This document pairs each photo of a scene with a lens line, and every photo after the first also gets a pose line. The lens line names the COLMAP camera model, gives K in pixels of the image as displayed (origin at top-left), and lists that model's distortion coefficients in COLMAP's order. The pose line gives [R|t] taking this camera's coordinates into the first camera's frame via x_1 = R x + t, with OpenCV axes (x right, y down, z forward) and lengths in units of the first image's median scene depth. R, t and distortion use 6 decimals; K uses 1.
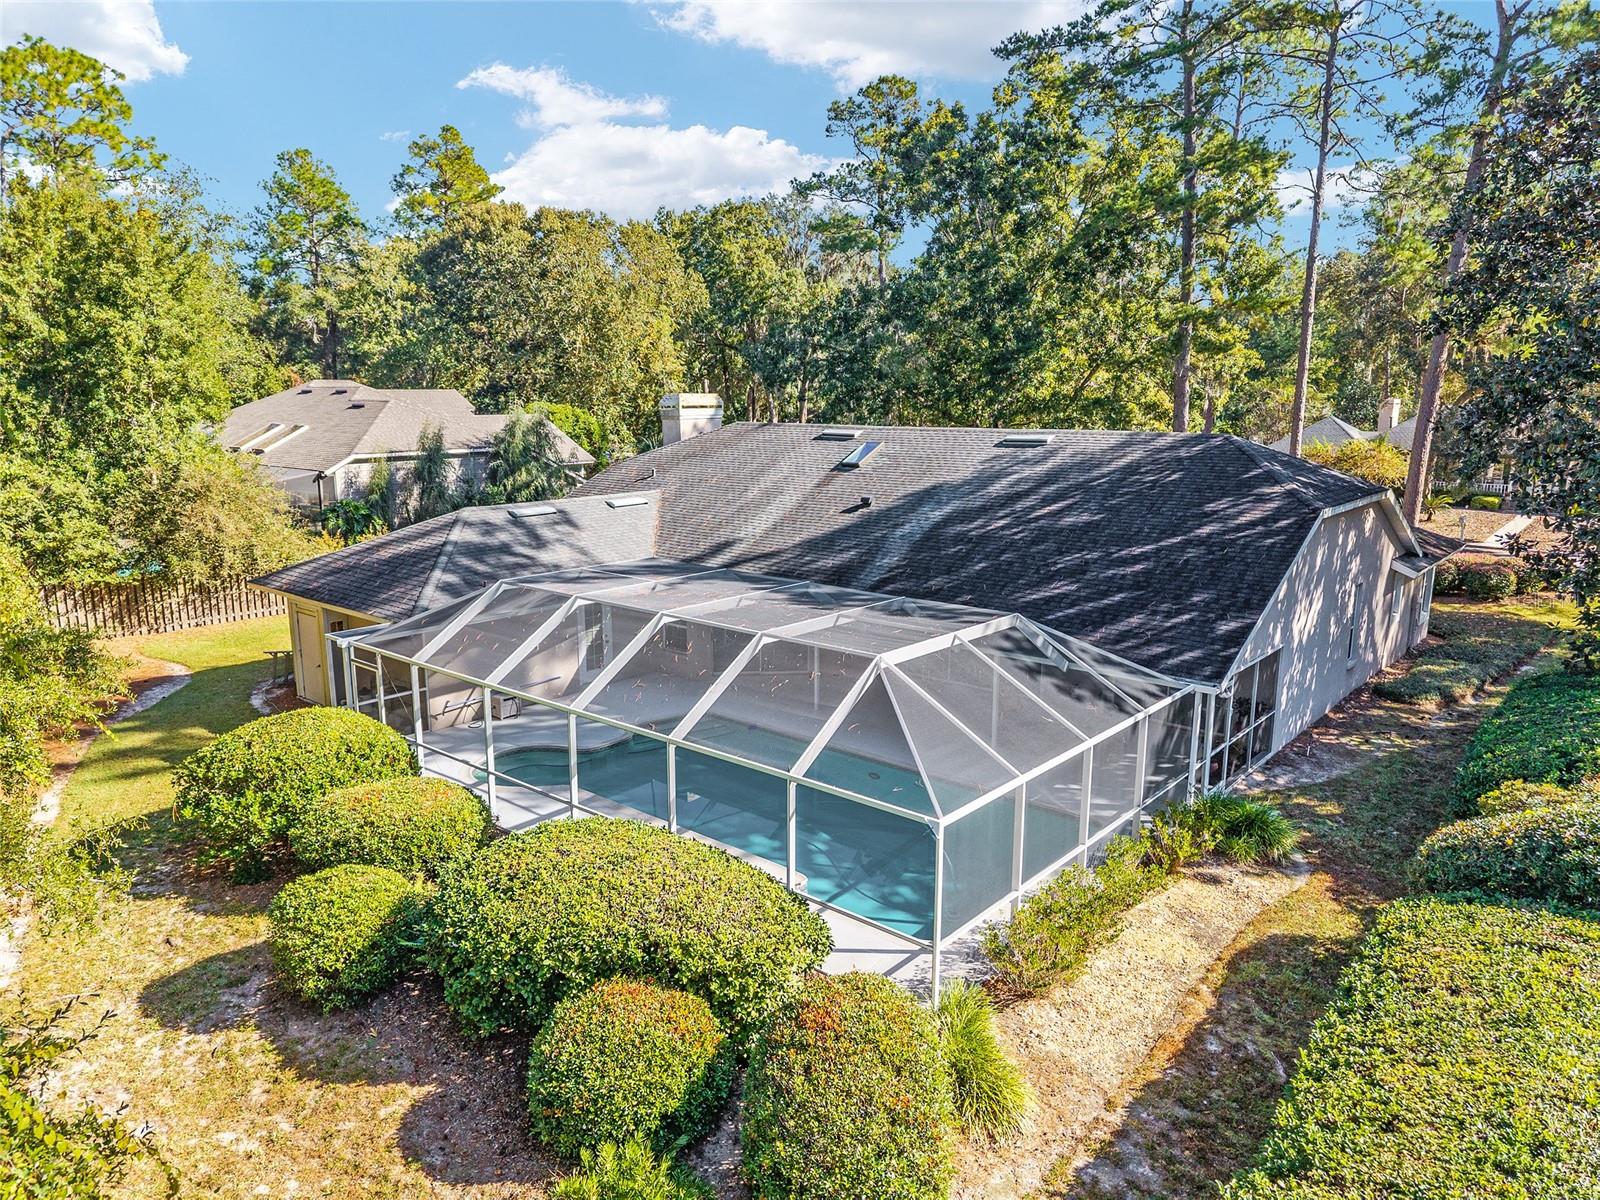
lens RADIAL K [[1068.0, 0, 800.0], [0, 1068.0, 600.0], [0, 0, 1]] dist [0.037368, -0.021146]
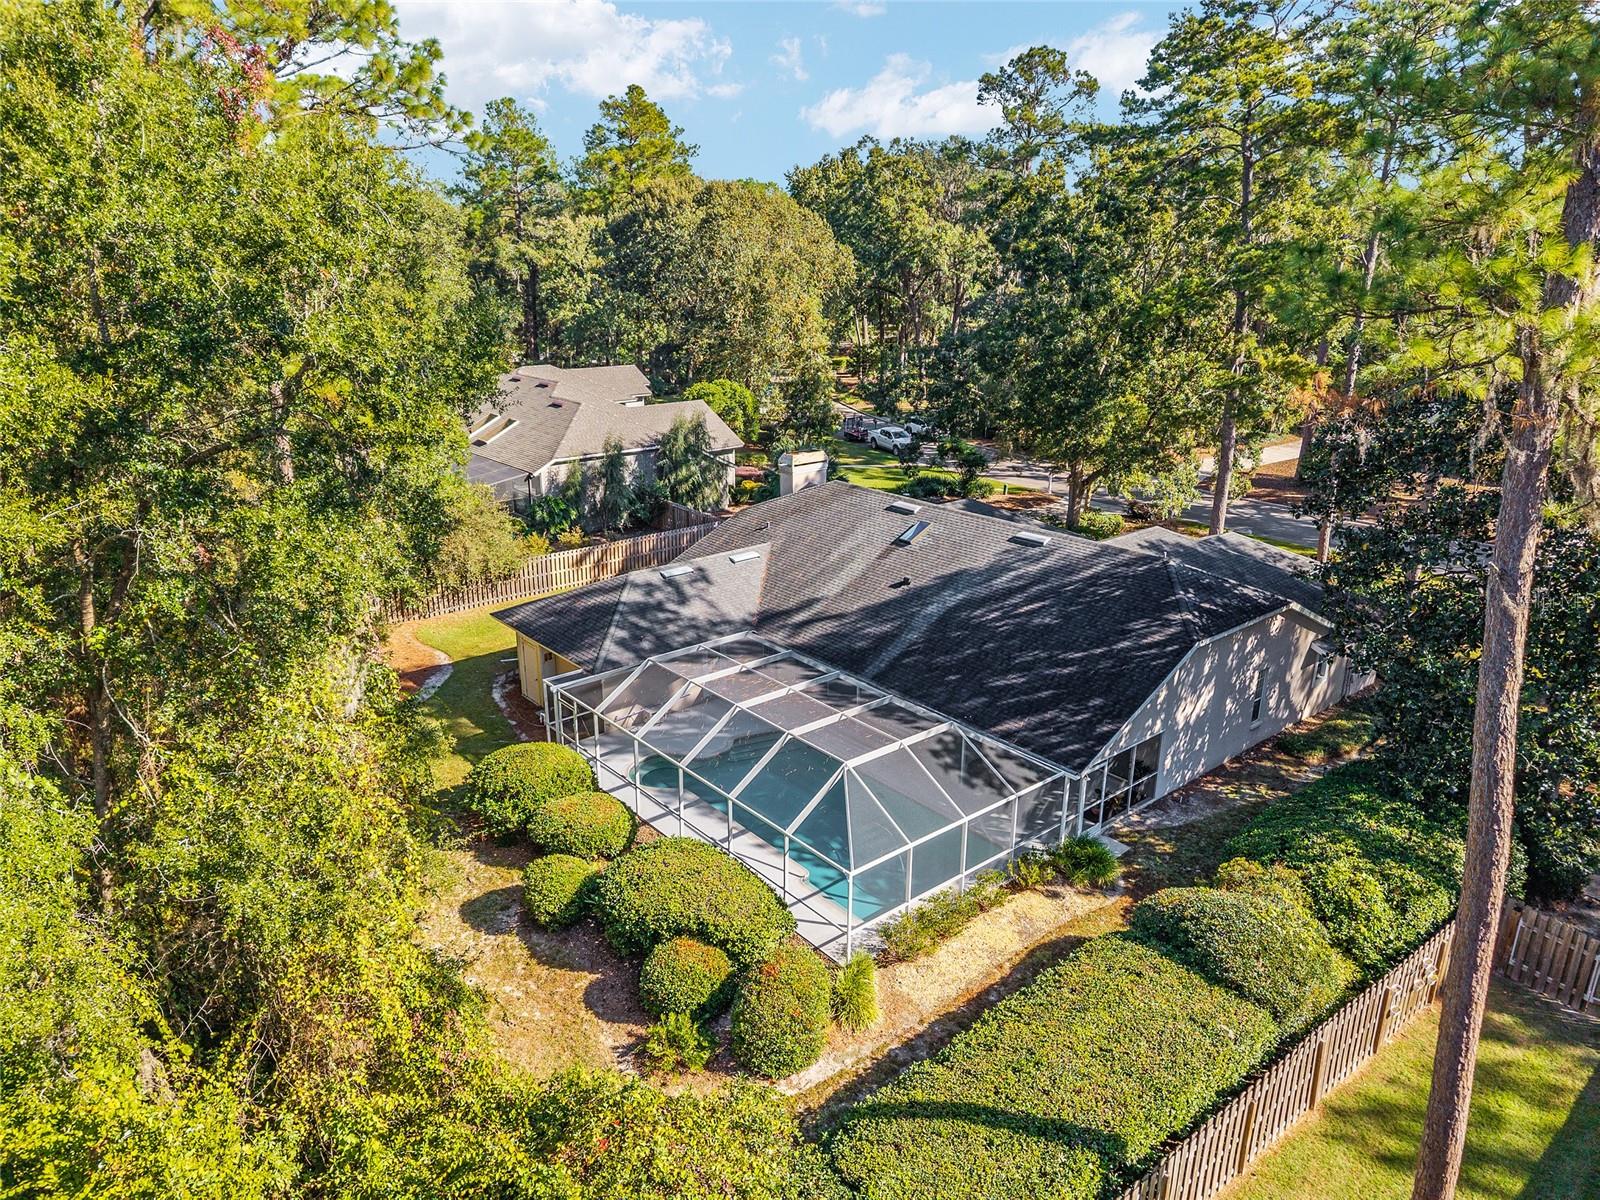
lens RADIAL K [[1068.0, 0, 800.0], [0, 1068.0, 600.0], [0, 0, 1]] dist [0.037368, -0.021146]
pose [[0.986290, 0.053421, -0.156138, 0.175802], [-0.034550, 0.992030, 0.121169, -0.286237], [0.161367, -0.114113, 0.980275, -0.476983]]
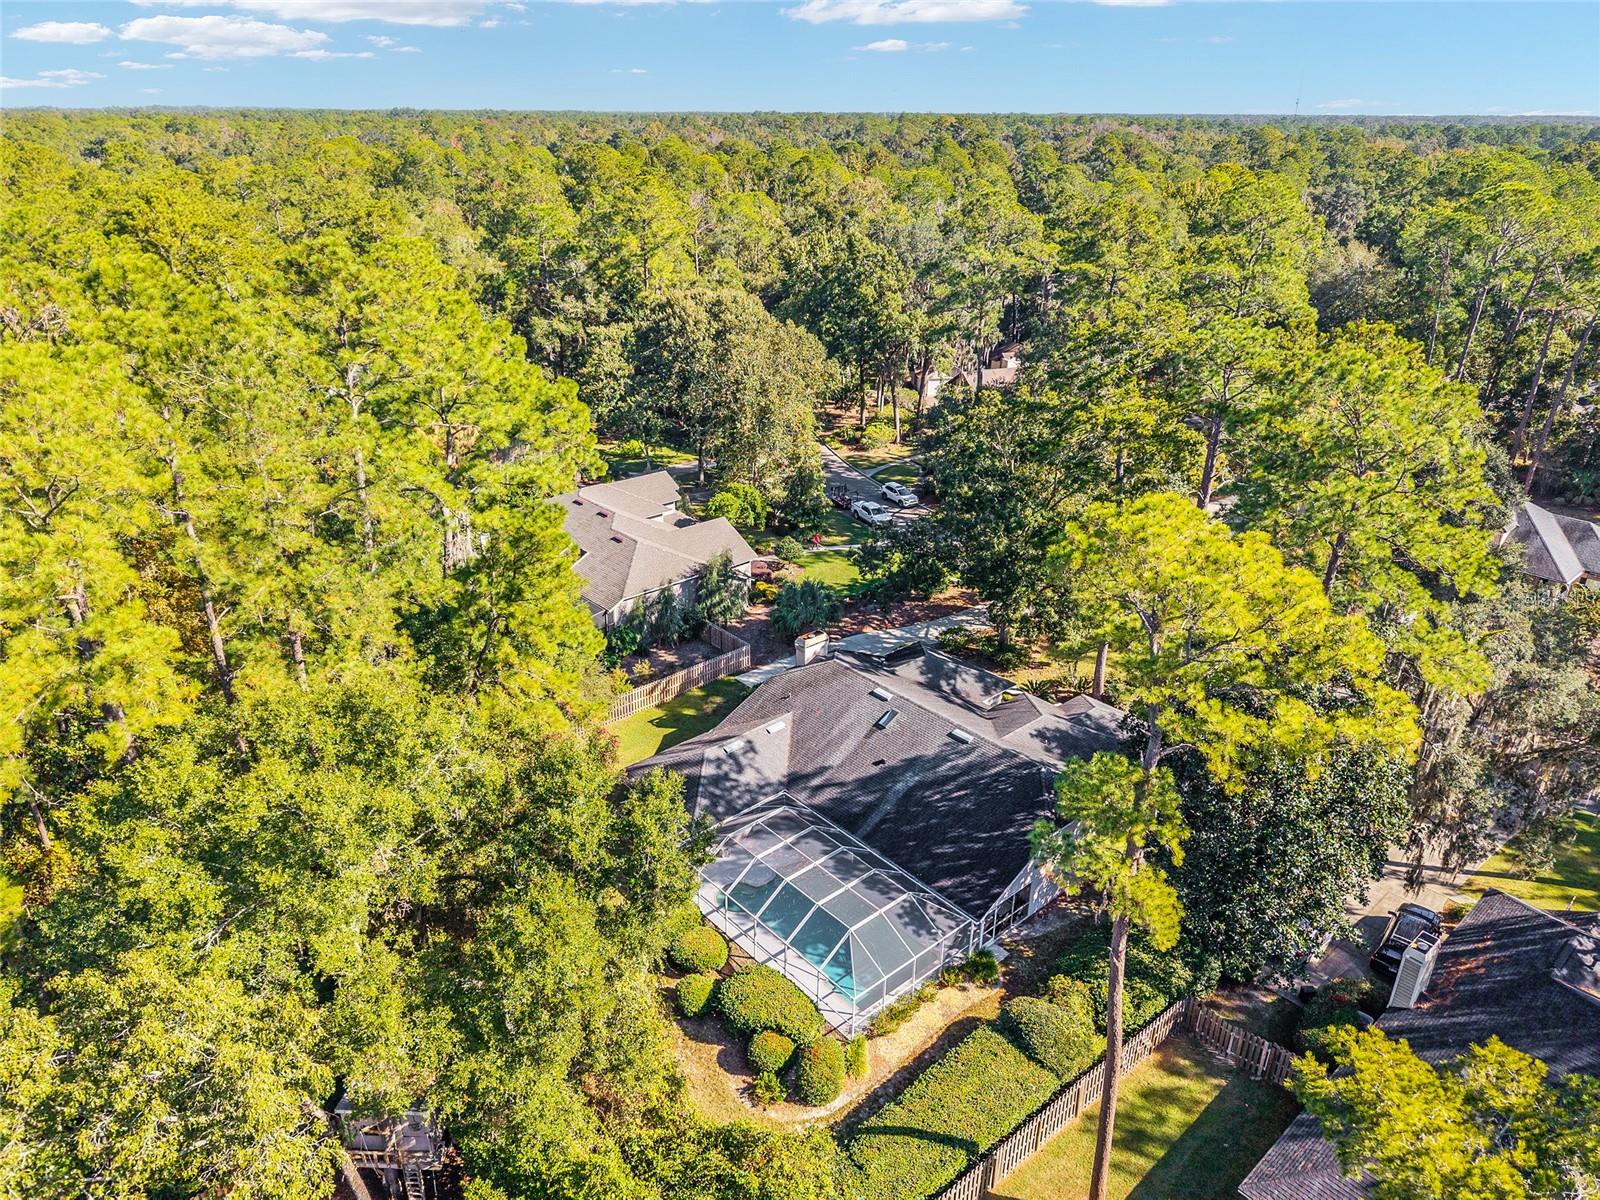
lens RADIAL K [[1068.0, 0, 800.0], [0, 1068.0, 600.0], [0, 0, 1]] dist [0.037368, -0.021146]
pose [[0.989694, 0.064843, -0.127673, 0.184947], [-0.035092, 0.974239, 0.222772, -1.110313], [0.138830, -0.215995, 0.966474, -1.322957]]
